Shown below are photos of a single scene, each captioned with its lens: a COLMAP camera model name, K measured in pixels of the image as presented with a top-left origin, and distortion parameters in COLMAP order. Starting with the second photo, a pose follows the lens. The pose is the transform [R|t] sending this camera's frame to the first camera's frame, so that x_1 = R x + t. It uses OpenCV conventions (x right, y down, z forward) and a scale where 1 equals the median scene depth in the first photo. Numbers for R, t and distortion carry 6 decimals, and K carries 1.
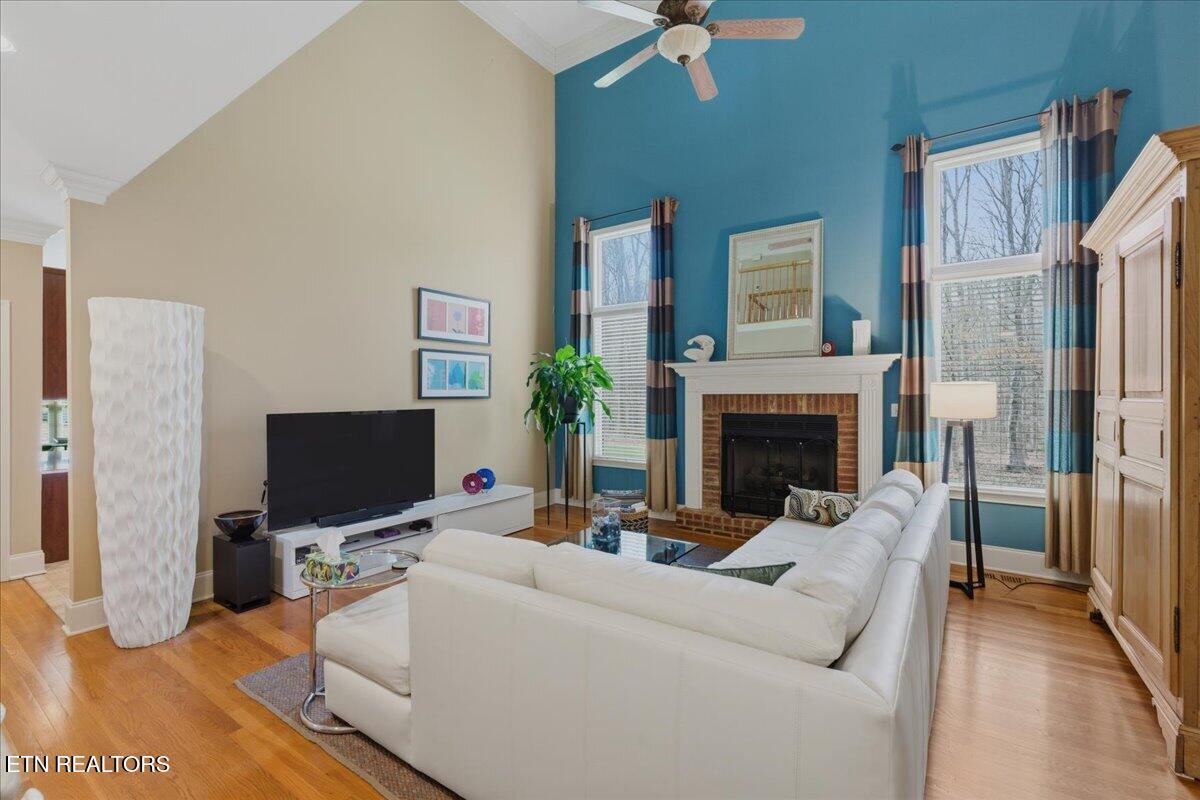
lens RADIAL K [[520.3, 0, 600.6], [0, 520.3, 397.1], [0, 0, 1]] dist [-0.000386, 0.000518]
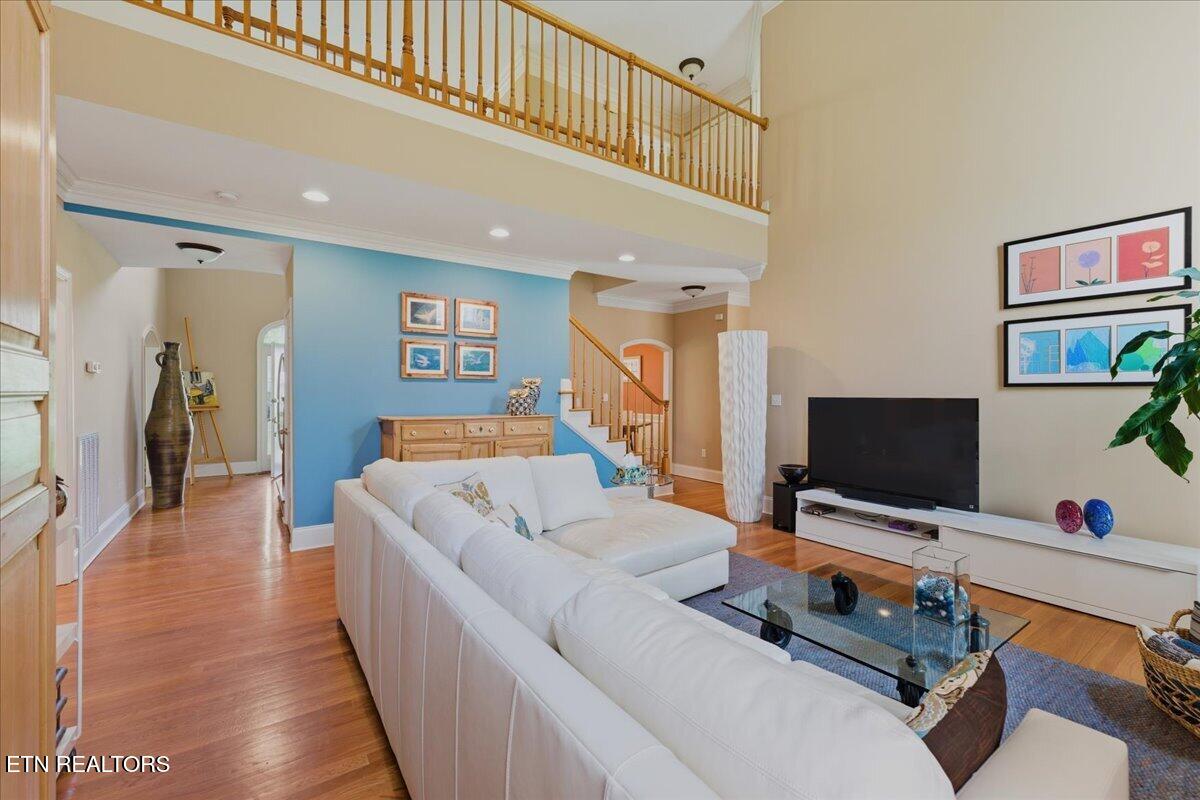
lens RADIAL K [[532.2, 0, 609.4], [0, 532.2, 399.7], [0, 0, 1]] dist [-0.000541, 0.000486]
pose [[-0.317843, 0.011985, -0.948068, 0.594411], [-0.004439, 0.999890, 0.014128, 0.015053], [0.948133, 0.008699, -0.317755, 0.692210]]
